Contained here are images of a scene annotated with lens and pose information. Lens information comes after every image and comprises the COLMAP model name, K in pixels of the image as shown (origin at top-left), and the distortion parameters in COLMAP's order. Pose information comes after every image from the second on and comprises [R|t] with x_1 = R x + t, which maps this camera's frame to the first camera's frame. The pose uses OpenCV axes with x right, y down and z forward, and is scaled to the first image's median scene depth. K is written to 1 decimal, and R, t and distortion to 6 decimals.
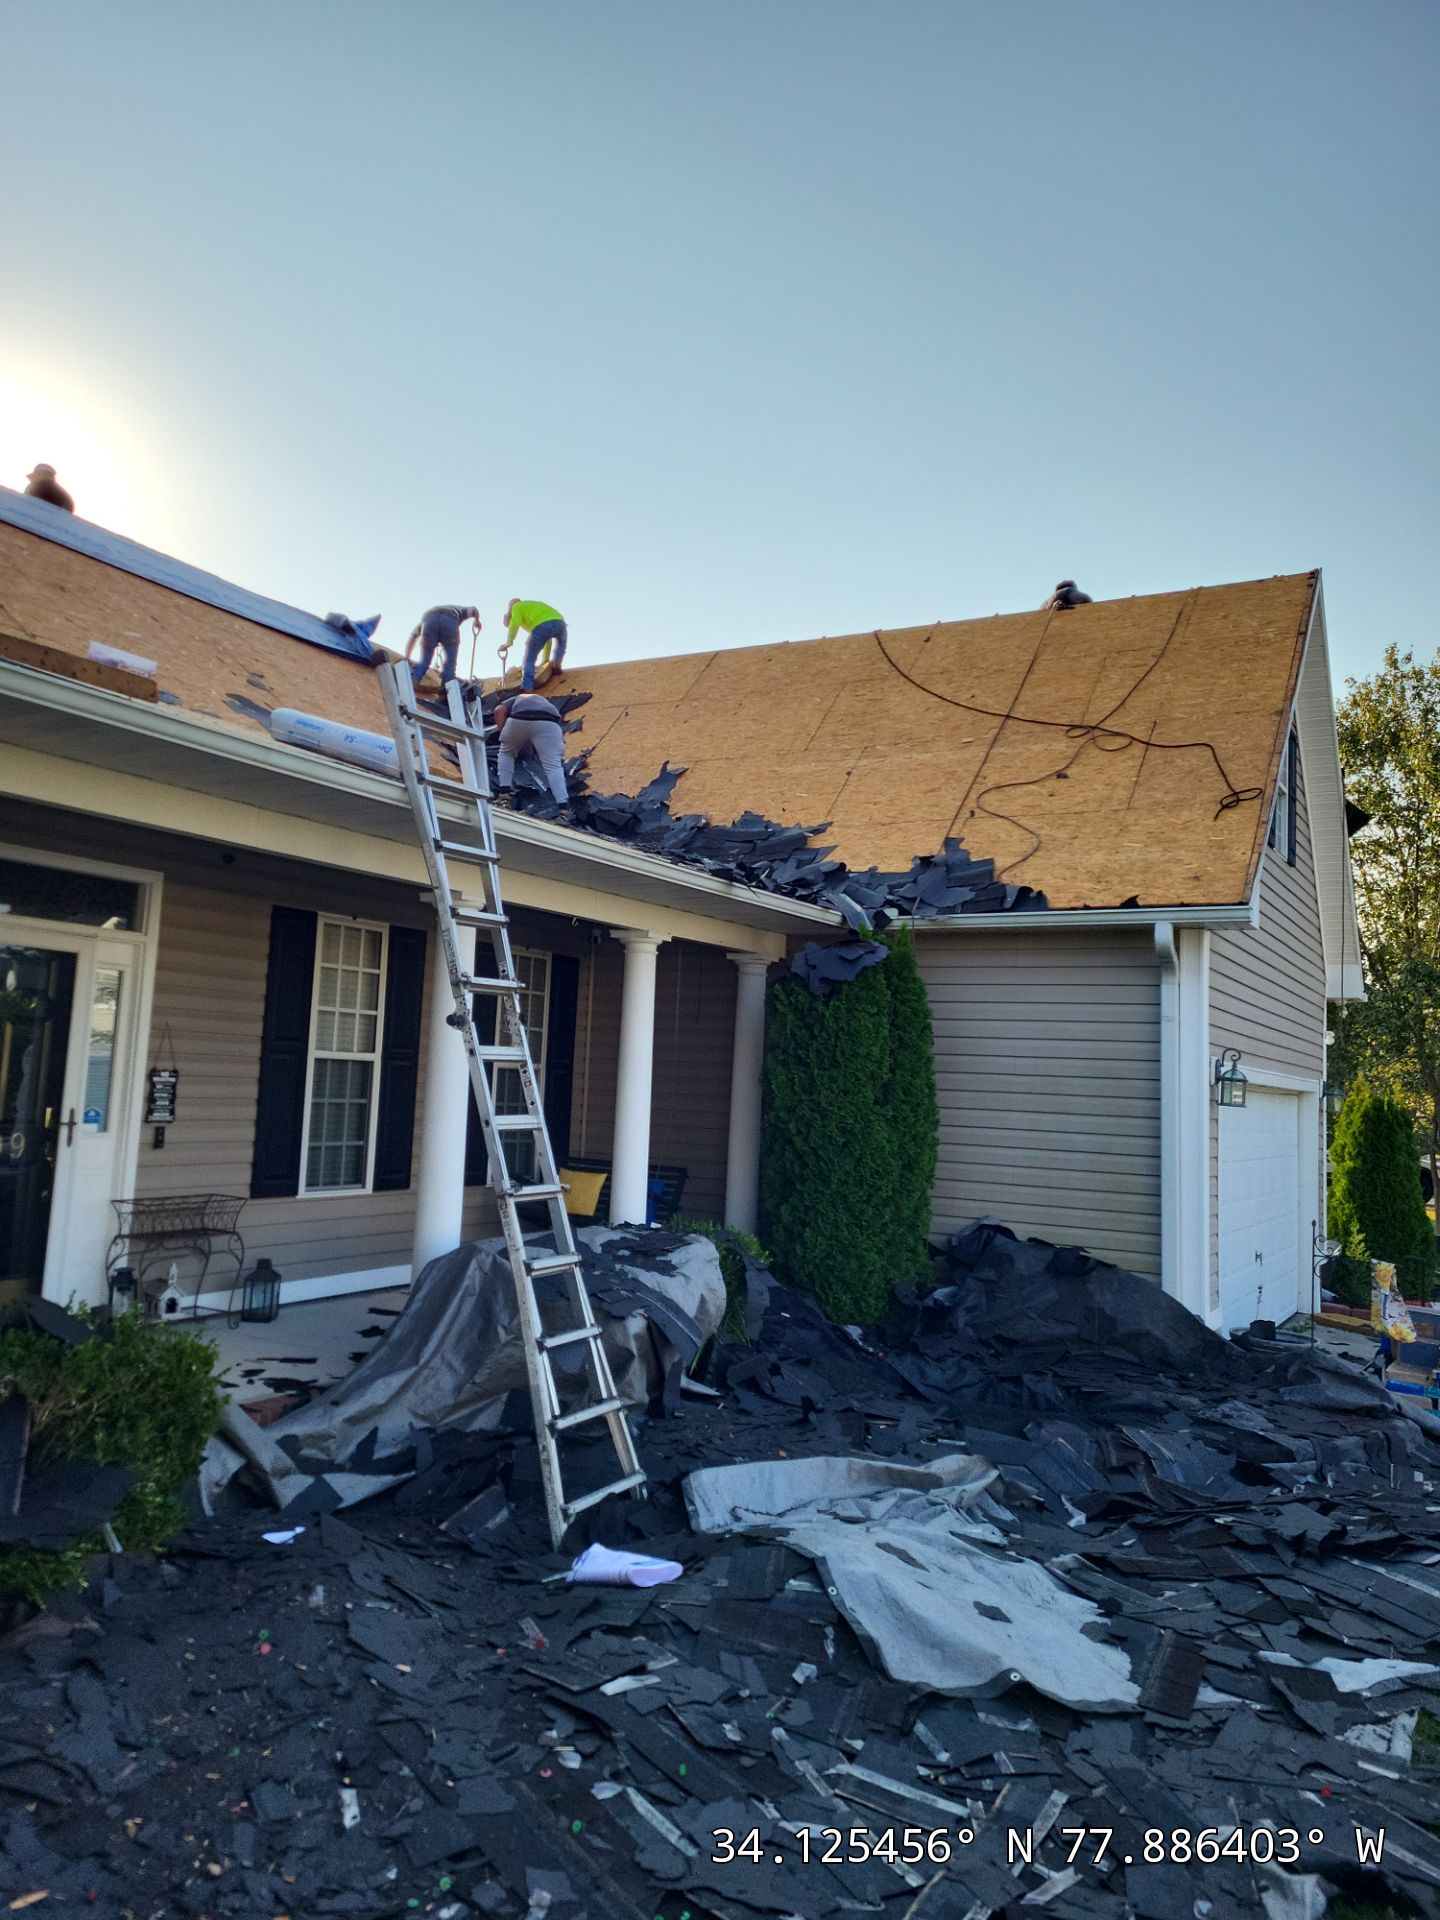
lens RADIAL K [[1465.6, 0, 720.2], [0, 1465.6, 919.0], [0, 0, 1]] dist [0.063727, -0.047133]
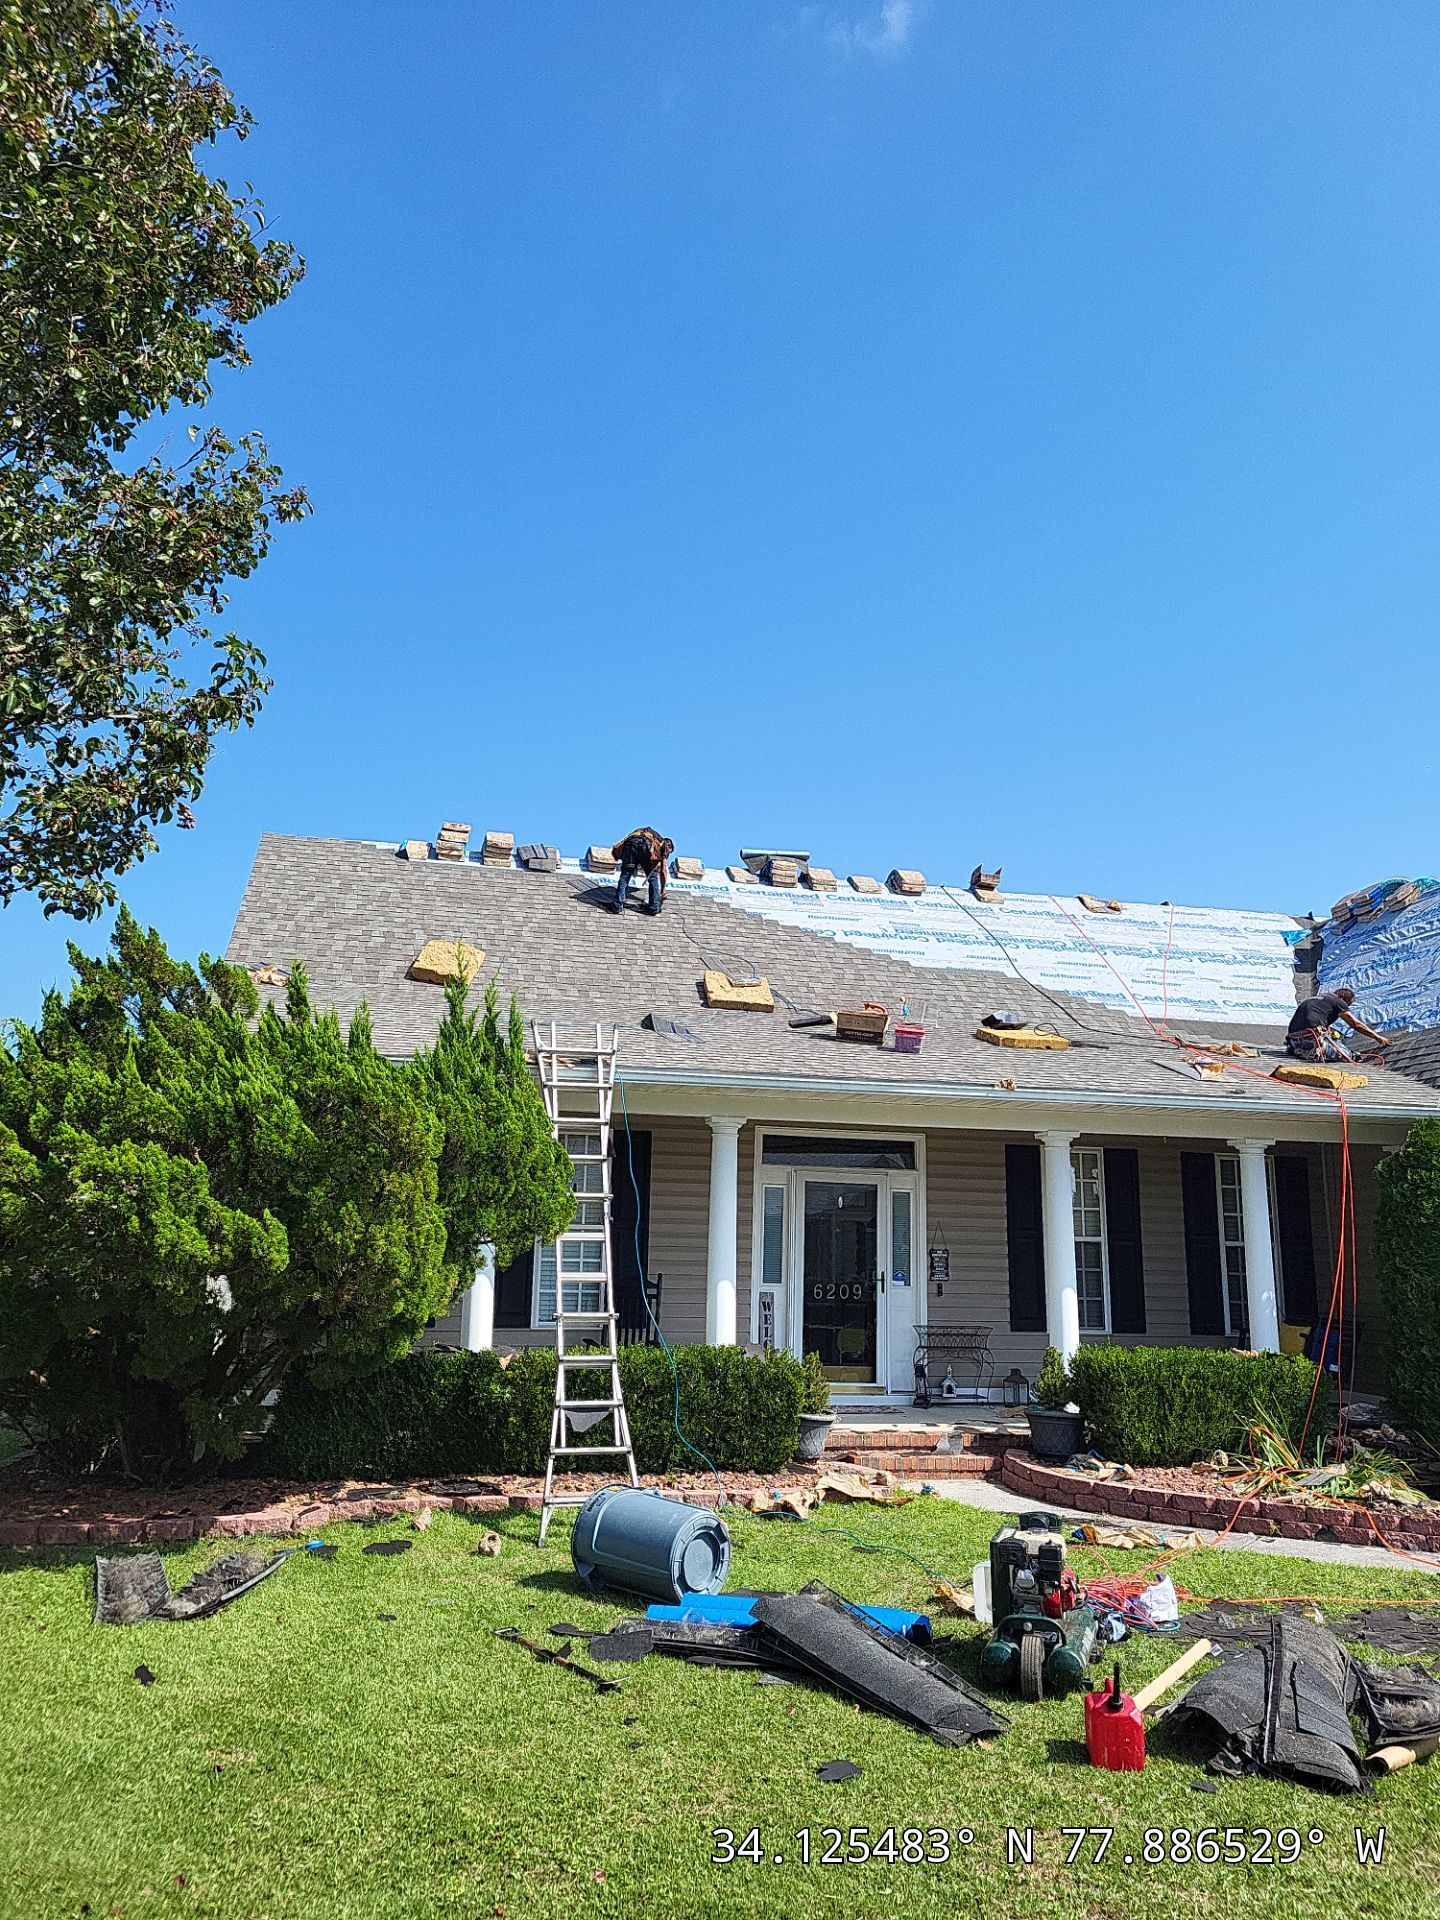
lens RADIAL K [[1465.6, 0, 720.2], [0, 1465.6, 919.0], [0, 0, 1]] dist [0.063727, -0.047133]
pose [[0.681866, -0.194156, -0.705240, 0.629768], [0.095313, 0.979493, -0.177506, 0.004225], [0.725241, 0.053817, 0.686388, -0.329622]]
